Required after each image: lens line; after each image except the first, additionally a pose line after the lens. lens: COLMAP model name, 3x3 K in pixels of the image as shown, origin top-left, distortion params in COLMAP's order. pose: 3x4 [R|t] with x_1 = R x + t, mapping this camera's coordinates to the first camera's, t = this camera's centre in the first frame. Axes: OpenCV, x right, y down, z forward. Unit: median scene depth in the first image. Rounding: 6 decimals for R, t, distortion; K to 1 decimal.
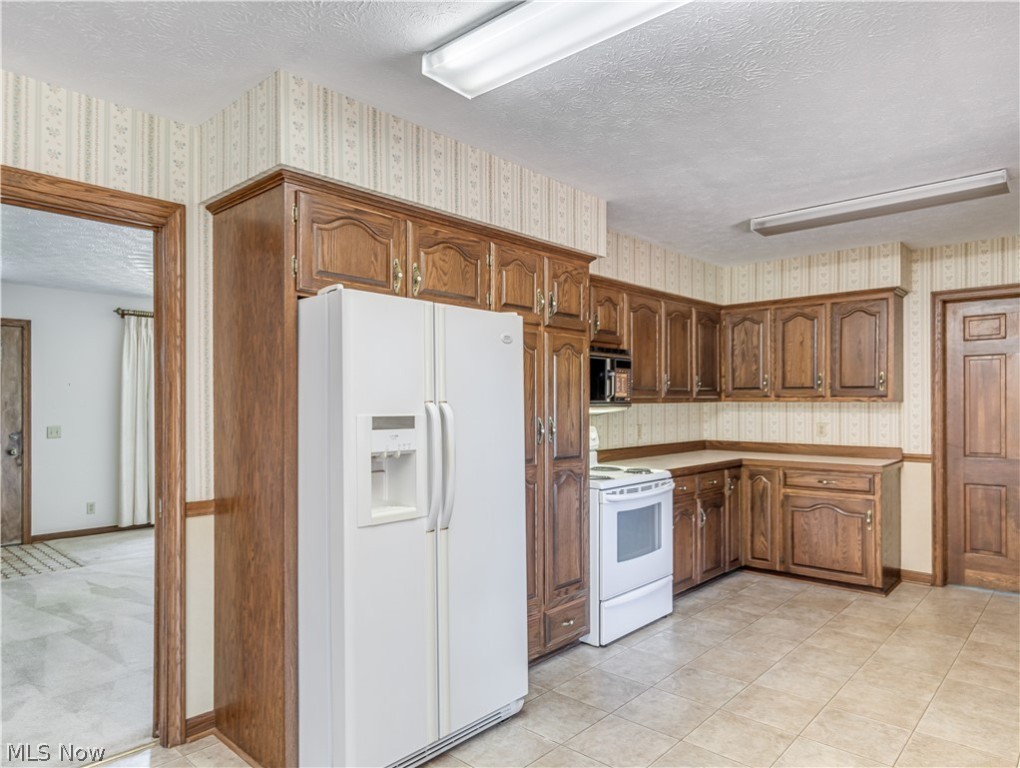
lens RADIAL K [[636.7, 0, 512.1], [0, 636.7, 403.0], [0, 0, 1]] dist [0.009270, 0.002852]
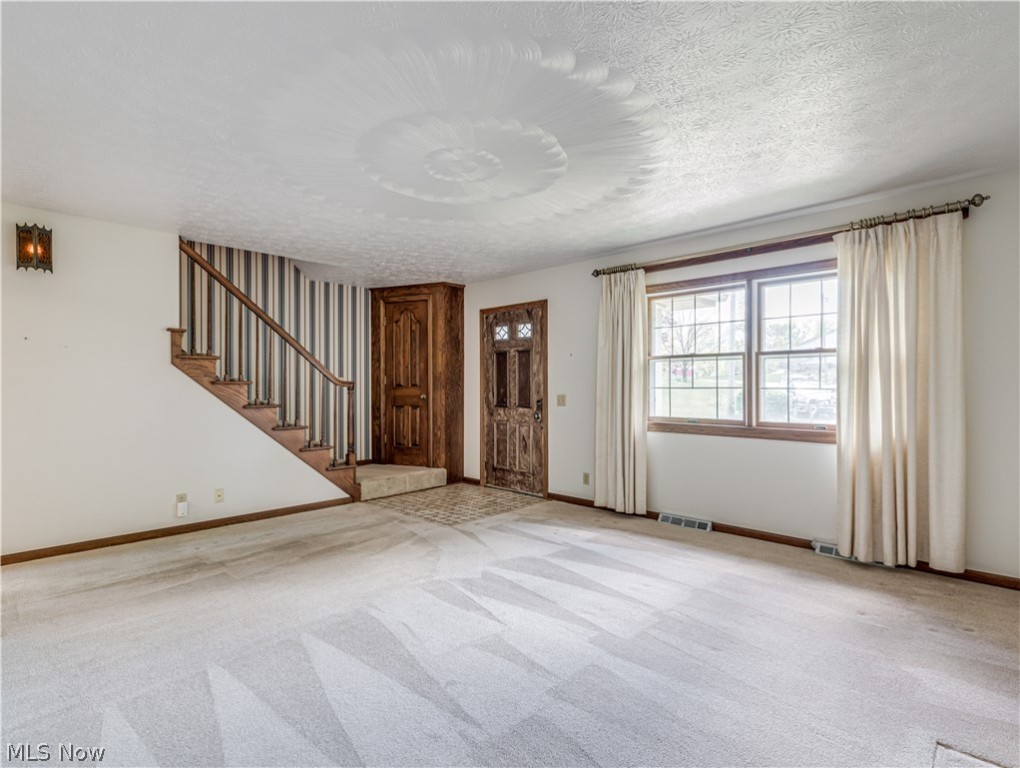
lens RADIAL K [[506.4, 0, 510.0], [0, 506.4, 384.0], [0, 0, 1]] dist [0.001294, 0.000364]
pose [[-0.012133, -0.008344, -0.999892, 0.135344], [0.003437, 0.999959, -0.008386, 0.025955], [0.999920, -0.003539, -0.012103, 0.953460]]
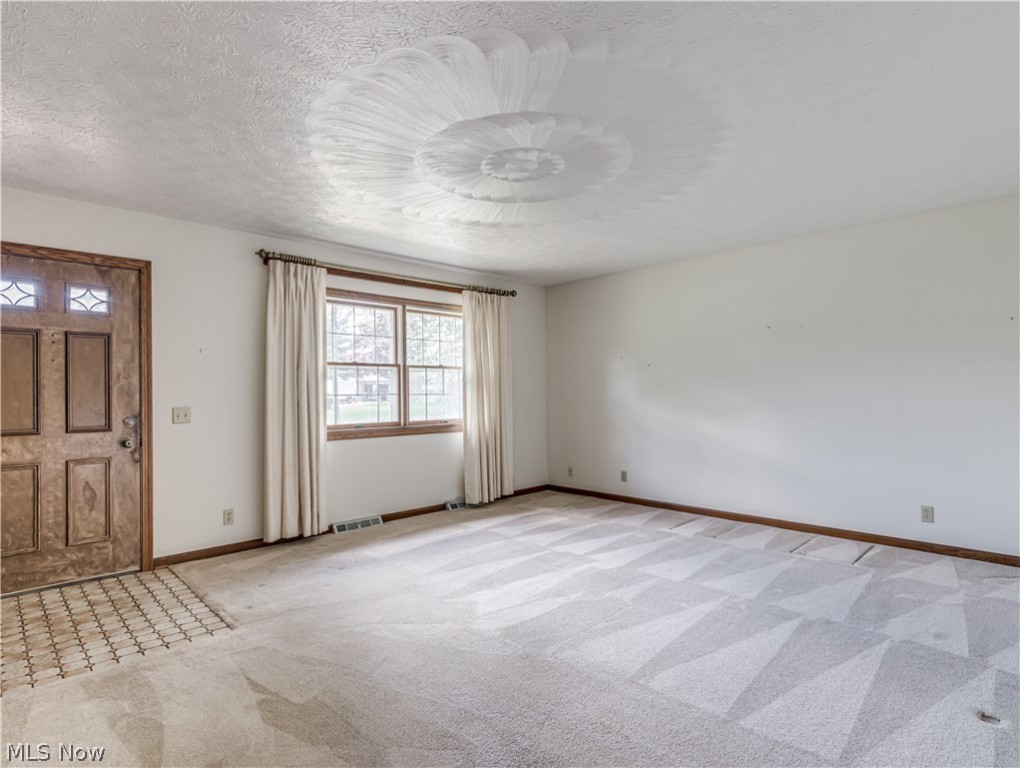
lens RADIAL K [[540.4, 0, 510.0], [0, 540.4, 384.0], [0, 0, 1]] dist [0.003567, 0.000803]
pose [[0.998189, -0.012301, -0.058889, -0.311923], [0.011727, 0.999880, -0.010087, 0.021078], [0.059006, 0.009379, 0.998214, 0.414787]]
